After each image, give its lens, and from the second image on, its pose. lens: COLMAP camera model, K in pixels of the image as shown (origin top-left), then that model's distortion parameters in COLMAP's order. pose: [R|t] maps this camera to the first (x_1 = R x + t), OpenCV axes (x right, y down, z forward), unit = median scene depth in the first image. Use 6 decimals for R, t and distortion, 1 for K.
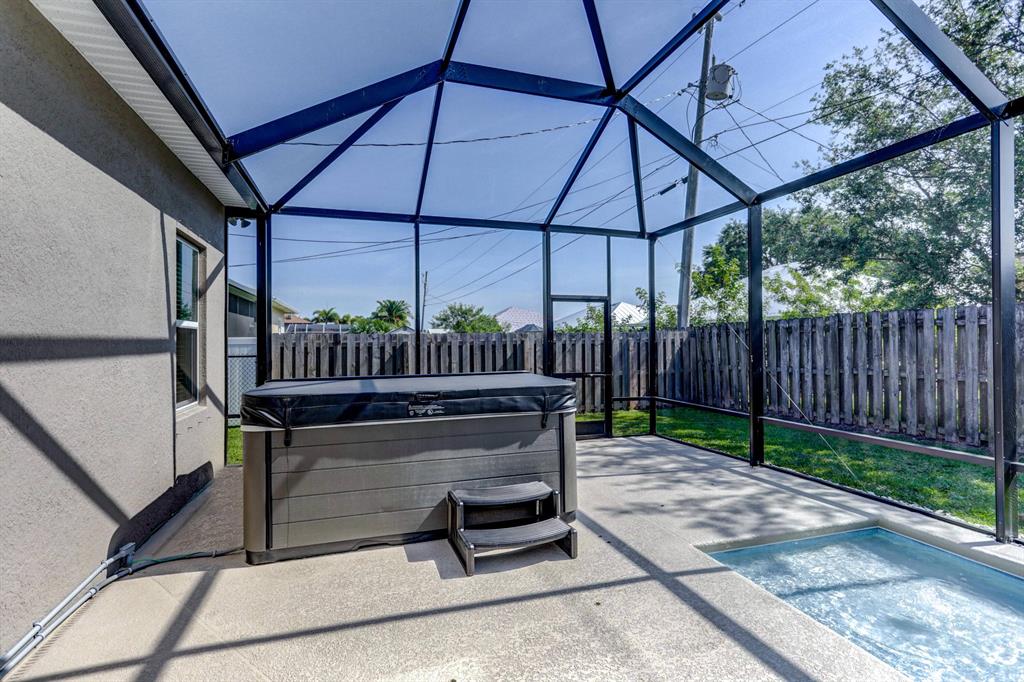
lens RADIAL K [[499.5, 0, 507.1], [0, 499.5, 340.0], [0, 0, 1]] dist [0.004635, 0.000679]
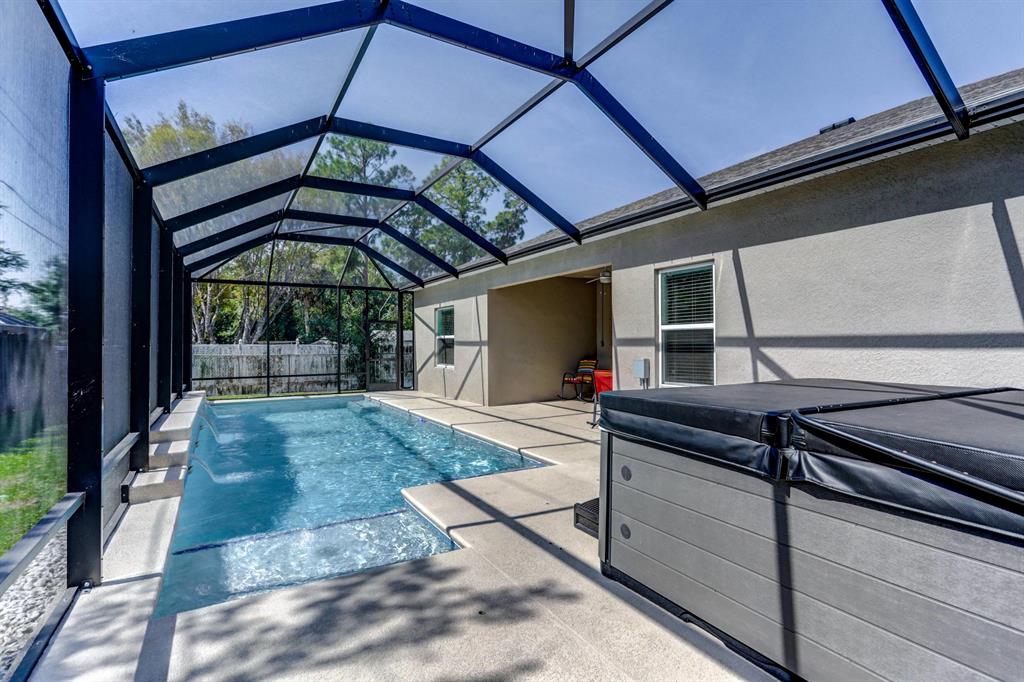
lens RADIAL K [[499.5, 0, 511.1], [0, 499.5, 339.9], [0, 0, 1]] dist [0.004635, 0.000679]
pose [[-0.976369, 0.007189, -0.215989, 0.315025], [0.008936, 0.999935, -0.007112, 0.007603], [0.215924, -0.008874, -0.976370, 1.256610]]
